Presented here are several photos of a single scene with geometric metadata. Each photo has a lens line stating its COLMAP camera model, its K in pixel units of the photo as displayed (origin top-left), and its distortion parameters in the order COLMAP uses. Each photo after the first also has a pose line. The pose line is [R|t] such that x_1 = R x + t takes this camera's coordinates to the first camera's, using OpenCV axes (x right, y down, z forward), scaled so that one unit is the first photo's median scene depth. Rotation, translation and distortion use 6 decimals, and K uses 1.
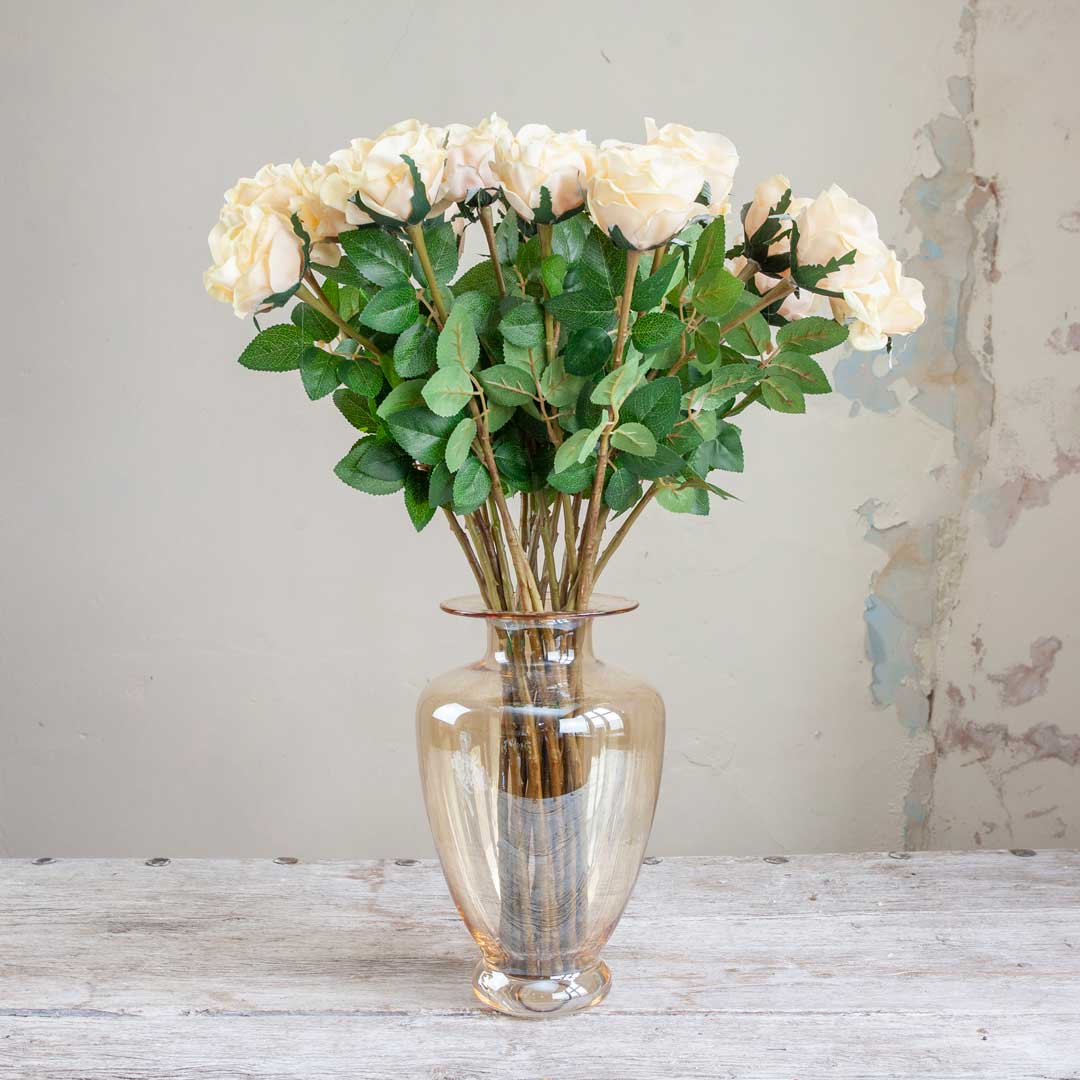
lens RADIAL K [[2146.9, 0, 539.3], [0, 2146.9, 597.8], [0, 0, 1]] dist [-0.013738, 0.246033]
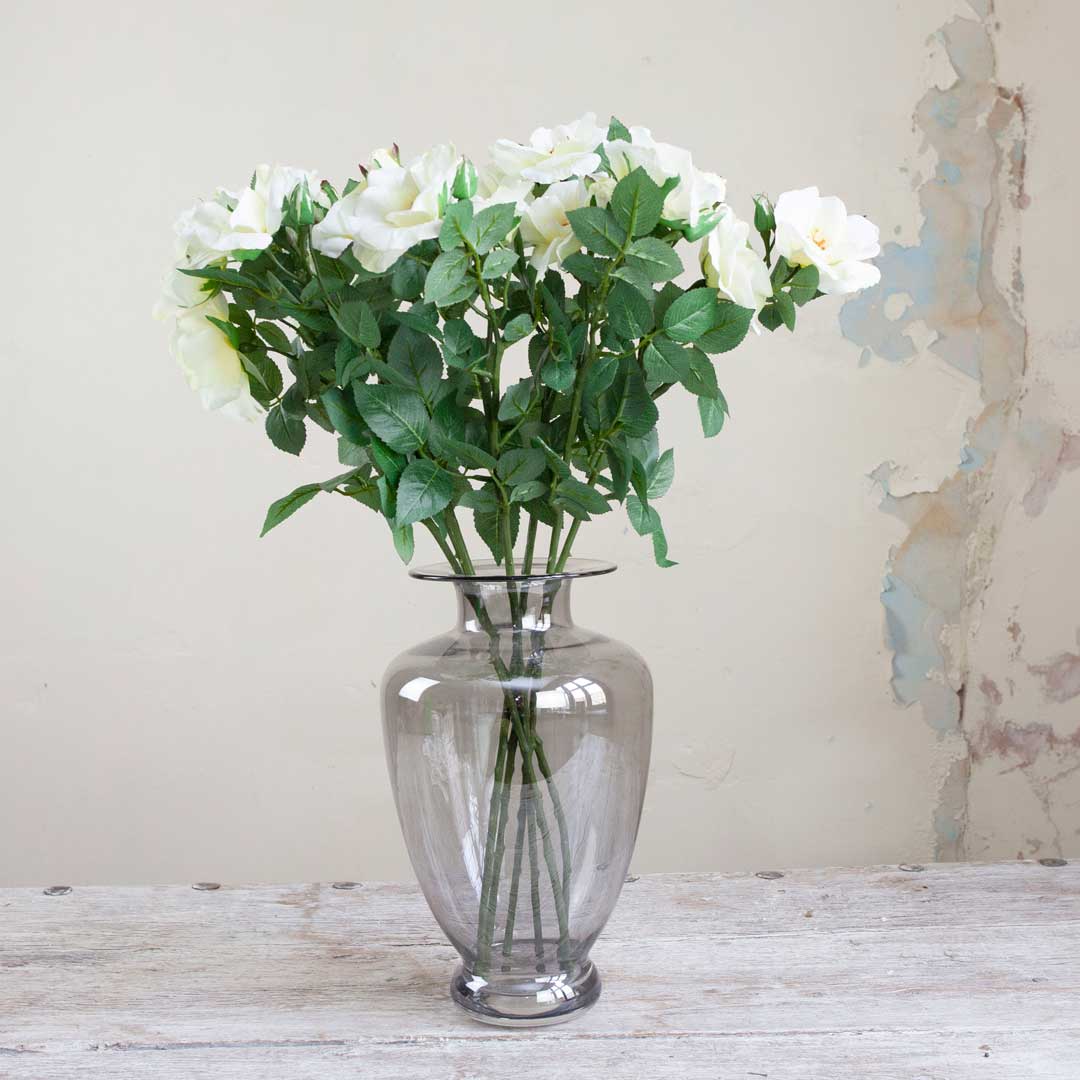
lens RADIAL K [[2678.5, 0, 552.2], [0, 2678.5, 460.3], [0, 0, 1]] dist [-0.004038, 0.552787]
pose [[0.999813, -0.014721, 0.012527, 0.012455], [0.015338, 0.998594, -0.050751, 0.008890], [-0.011763, 0.050933, 0.998633, -0.106935]]
